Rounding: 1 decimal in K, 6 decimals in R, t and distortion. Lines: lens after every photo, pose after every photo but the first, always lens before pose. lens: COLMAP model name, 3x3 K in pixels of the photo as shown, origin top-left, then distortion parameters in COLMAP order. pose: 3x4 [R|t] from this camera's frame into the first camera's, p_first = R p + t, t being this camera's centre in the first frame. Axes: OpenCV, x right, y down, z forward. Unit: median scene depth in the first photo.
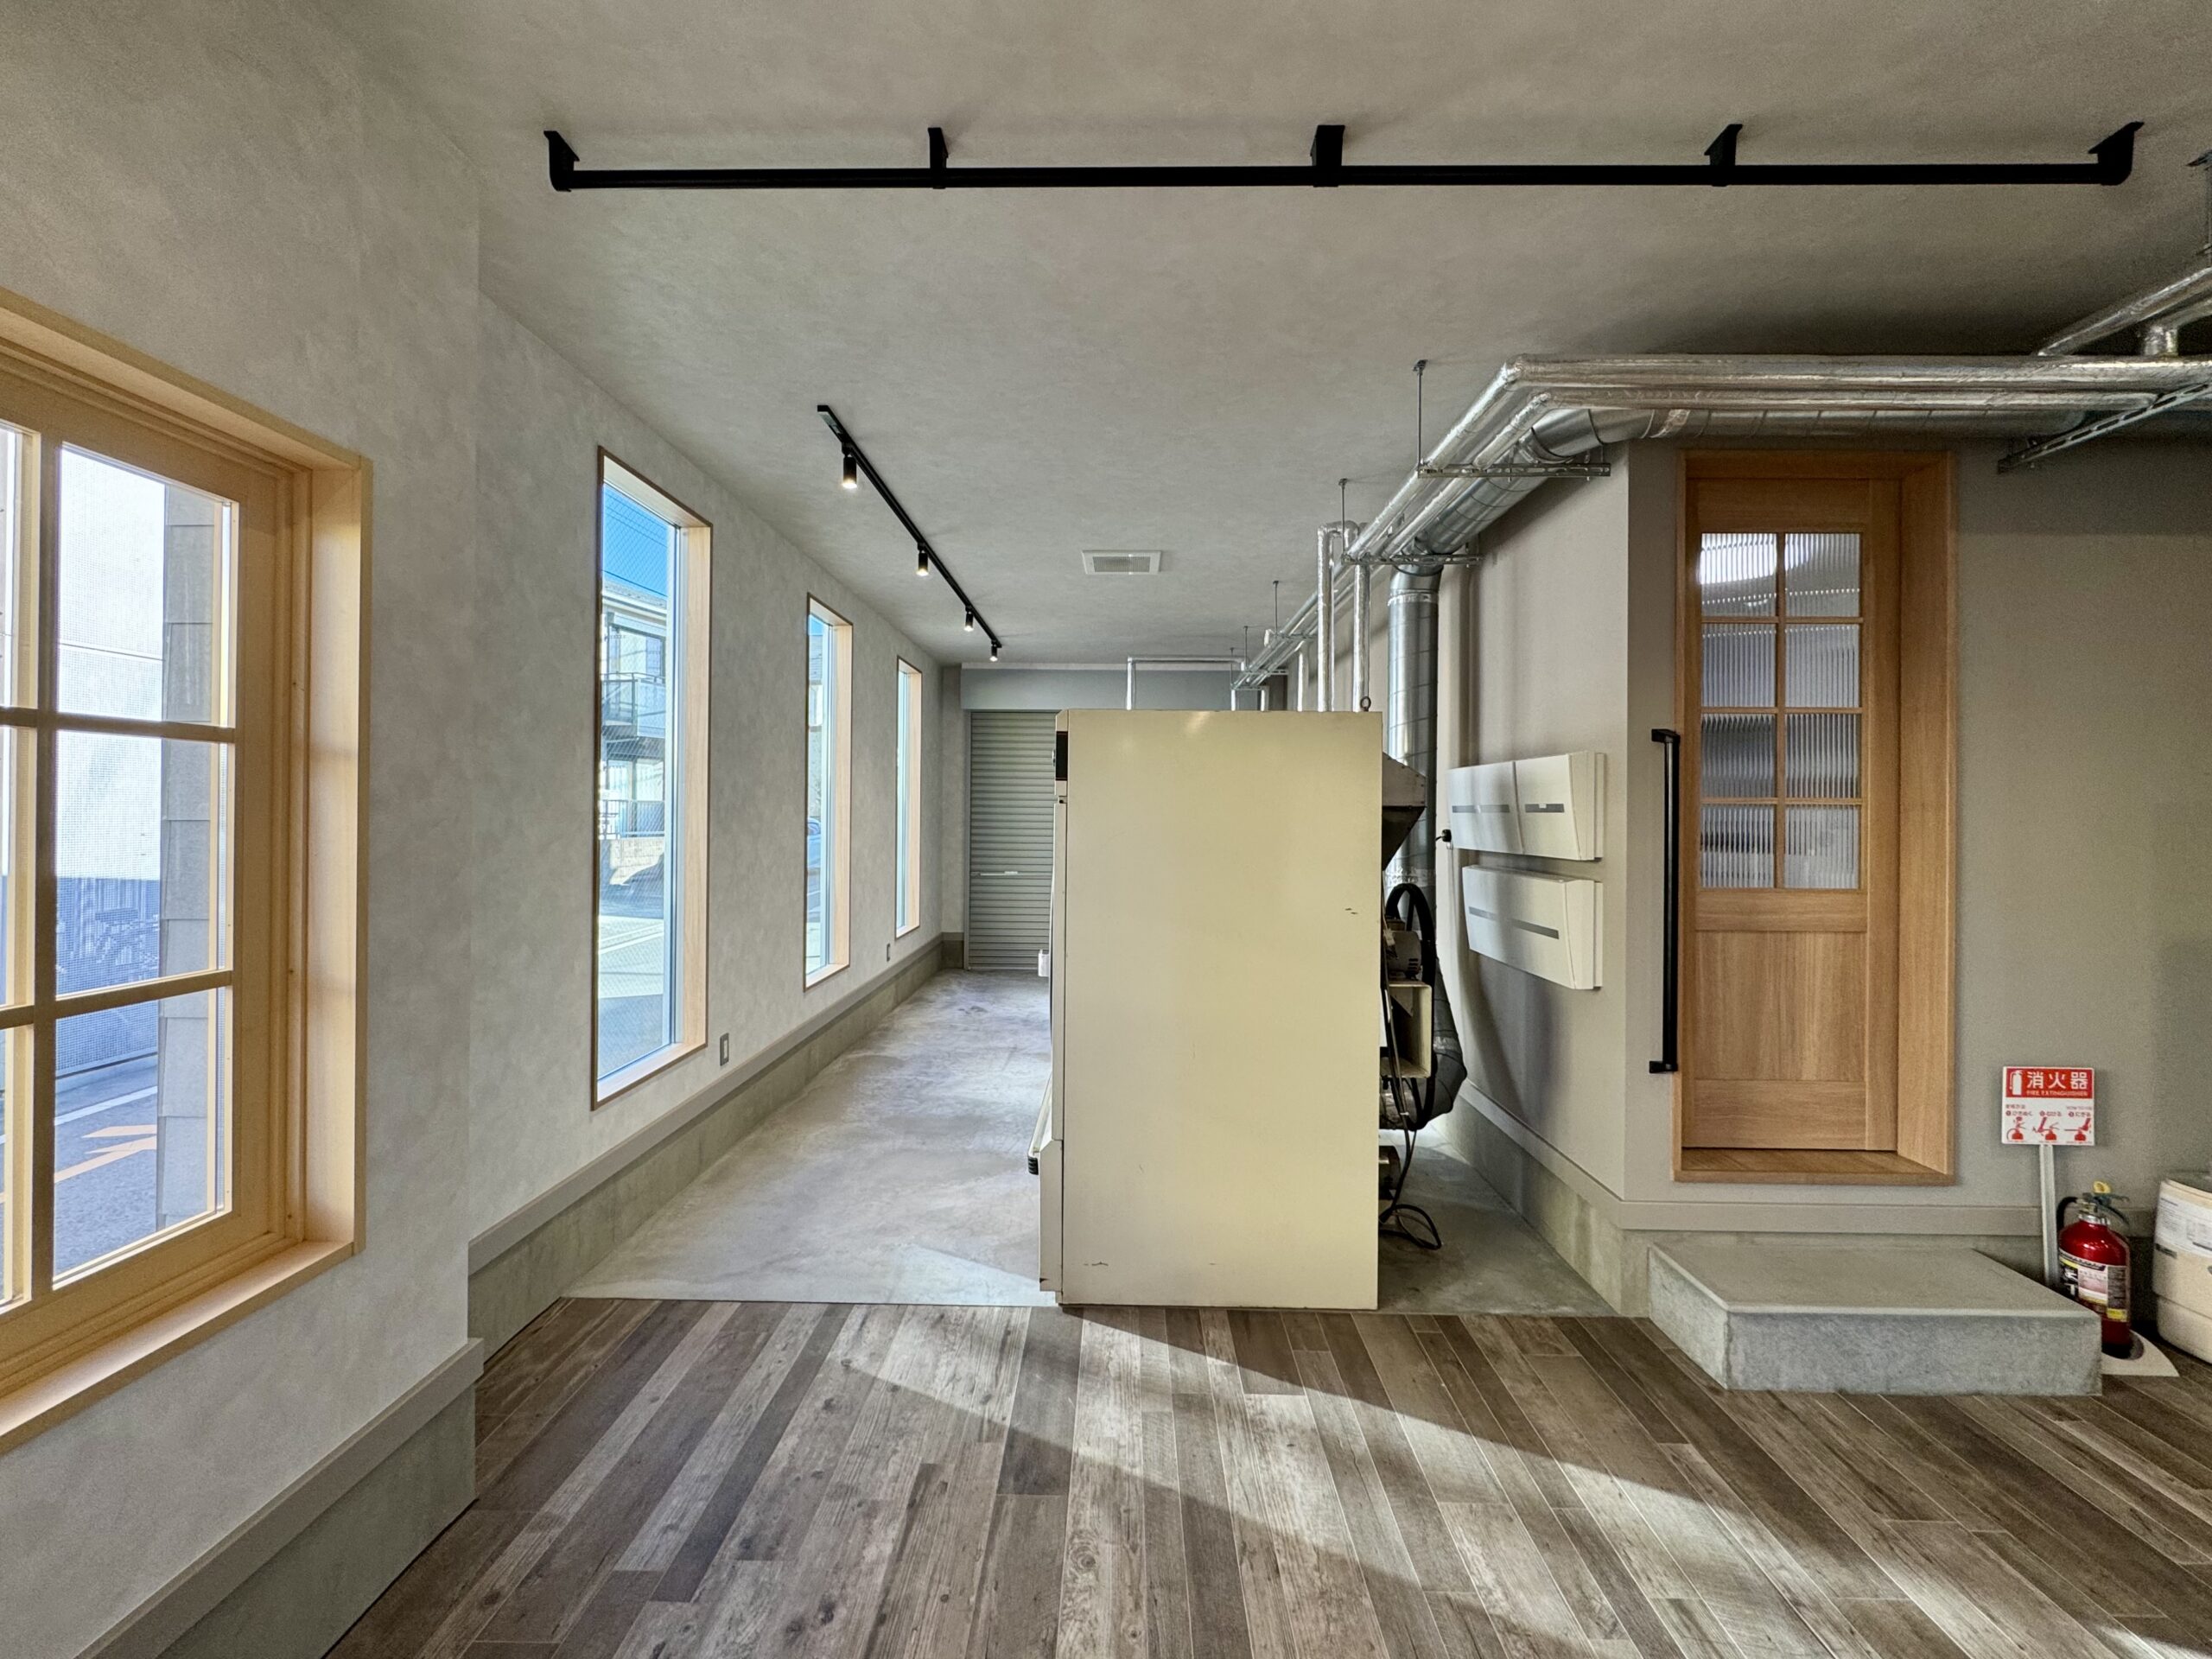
lens RADIAL K [[886.3, 0, 1095.3], [0, 886.3, 819.8], [0, 0, 1]] dist [-0.002456, 0.000332]
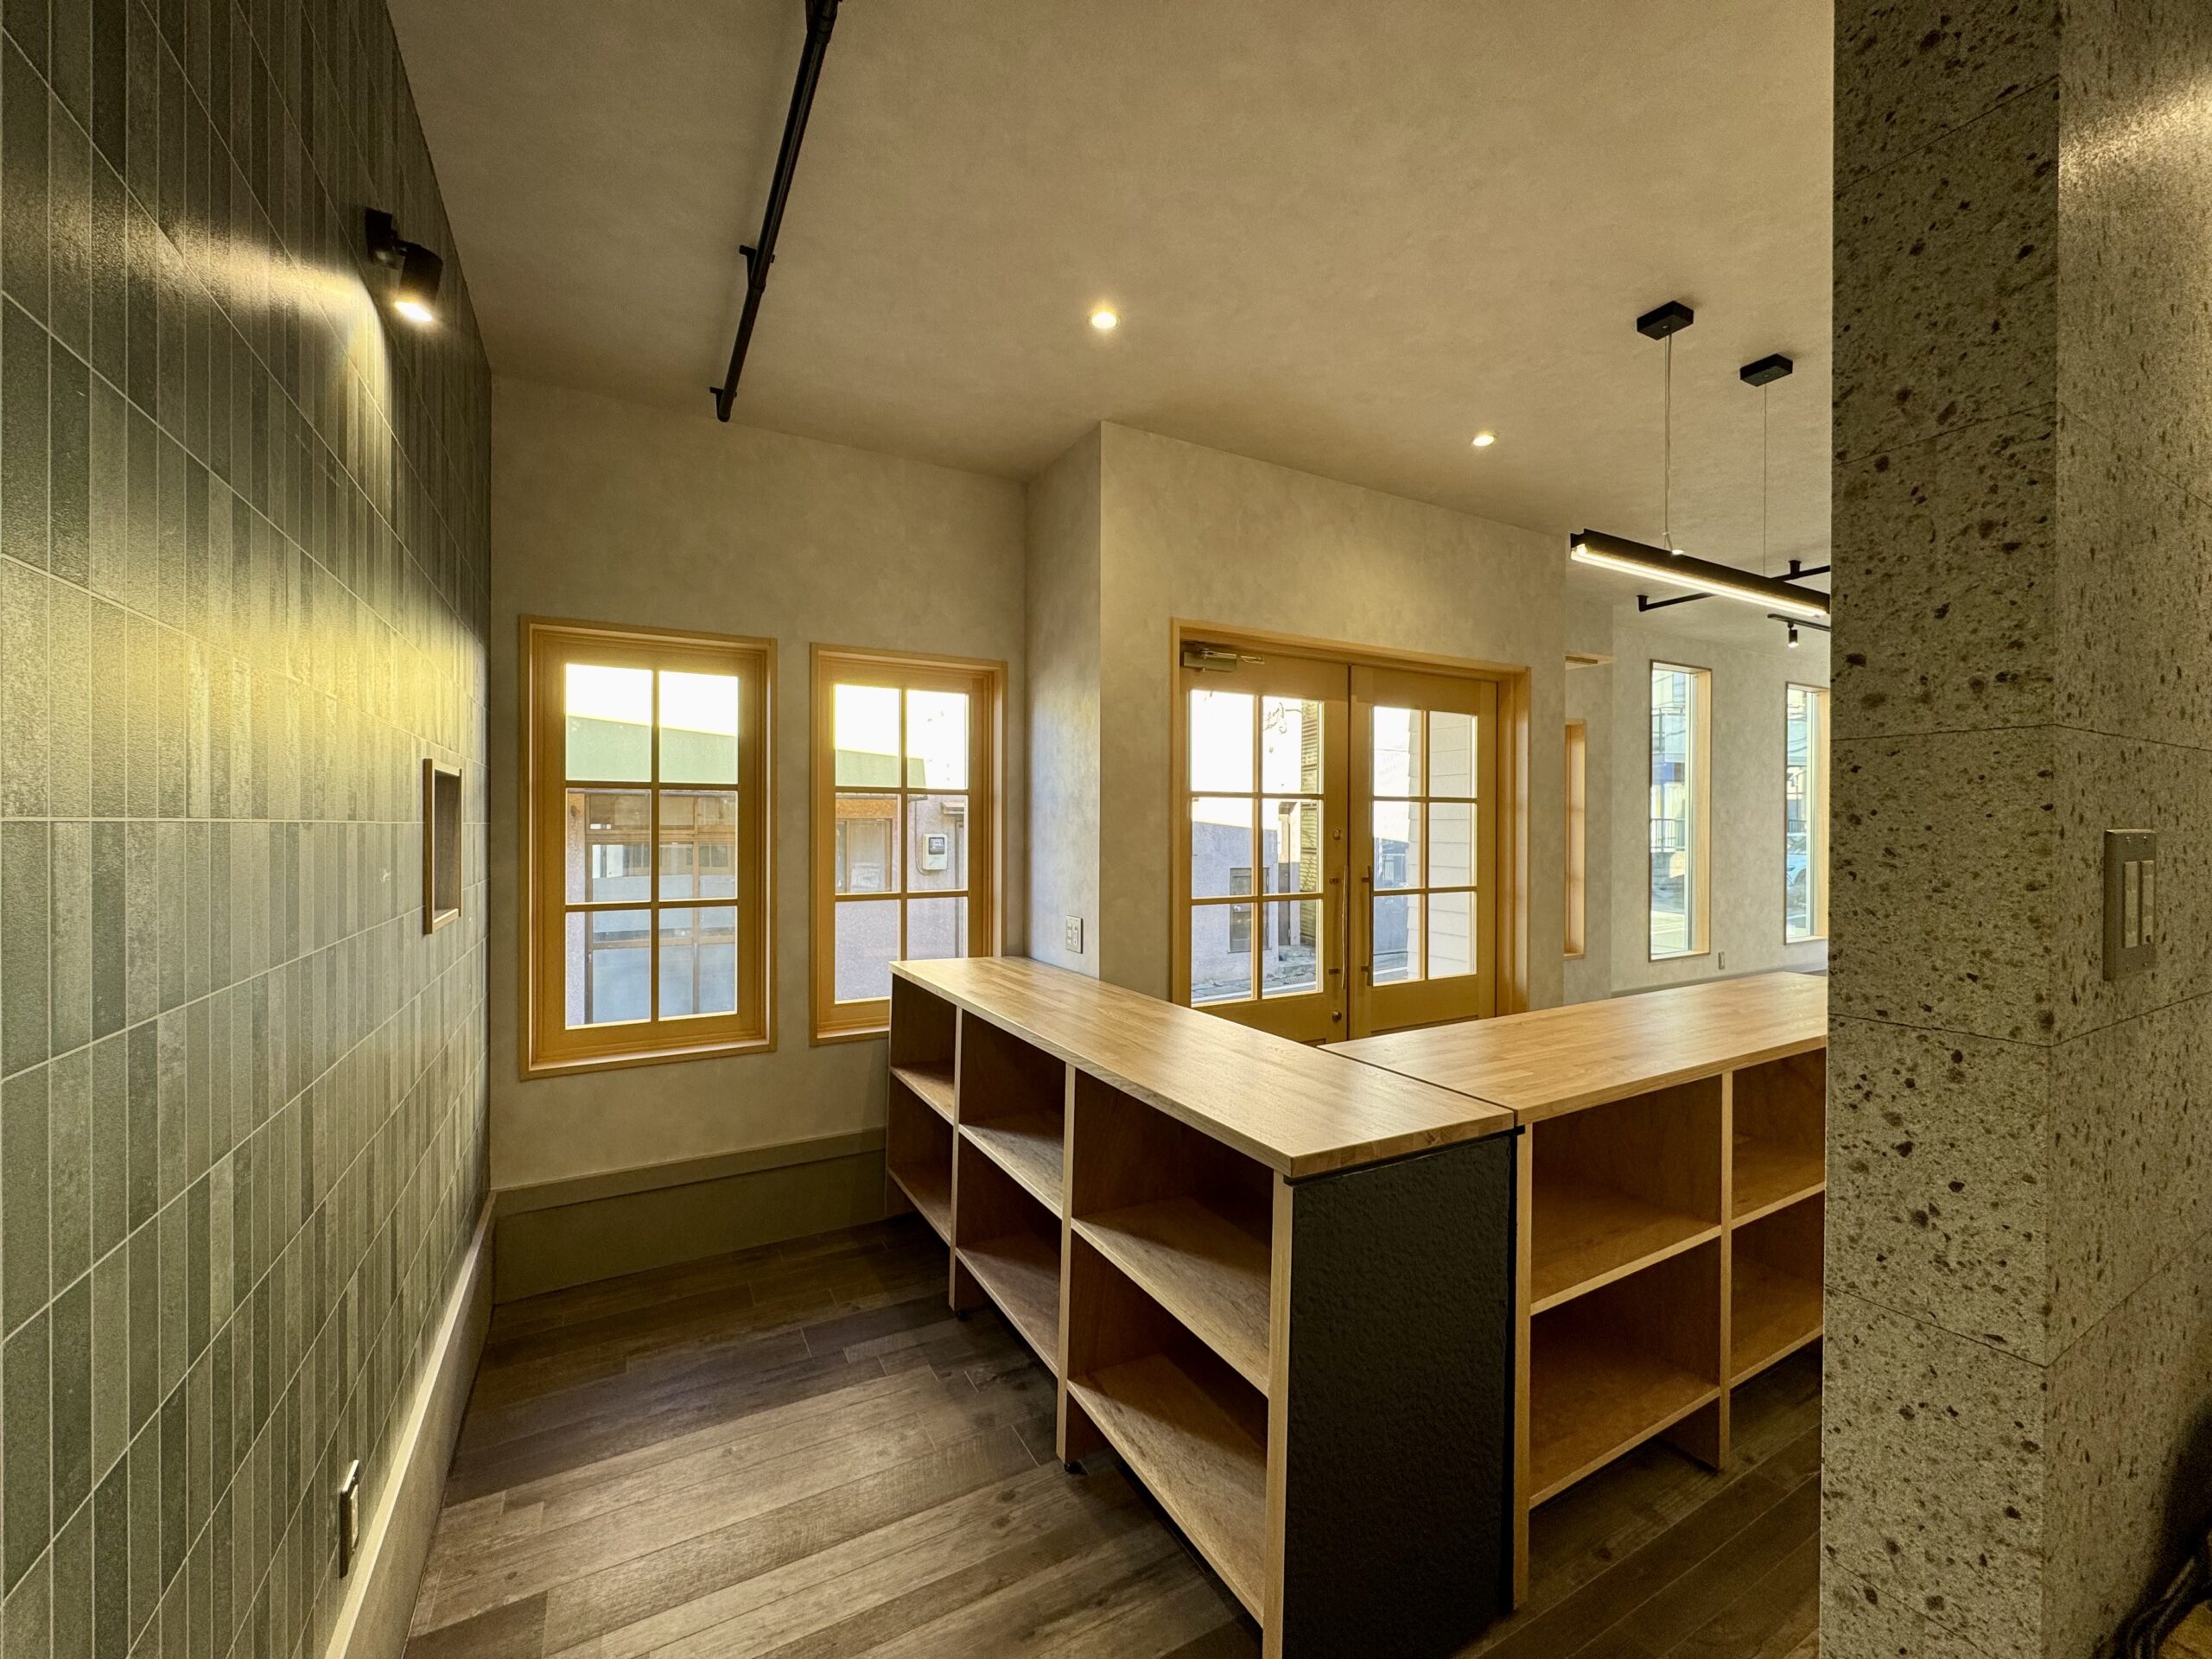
lens RADIAL K [[886.3, 0, 1098.9], [0, 886.3, 837.8], [0, 0, 1]] dist [-0.002456, 0.000332]
pose [[0.502027, -0.002151, -0.864850, 0.789666], [0.001169, 0.999998, -0.001809, 0.026143], [0.864851, -0.000103, 0.502028, -1.562428]]
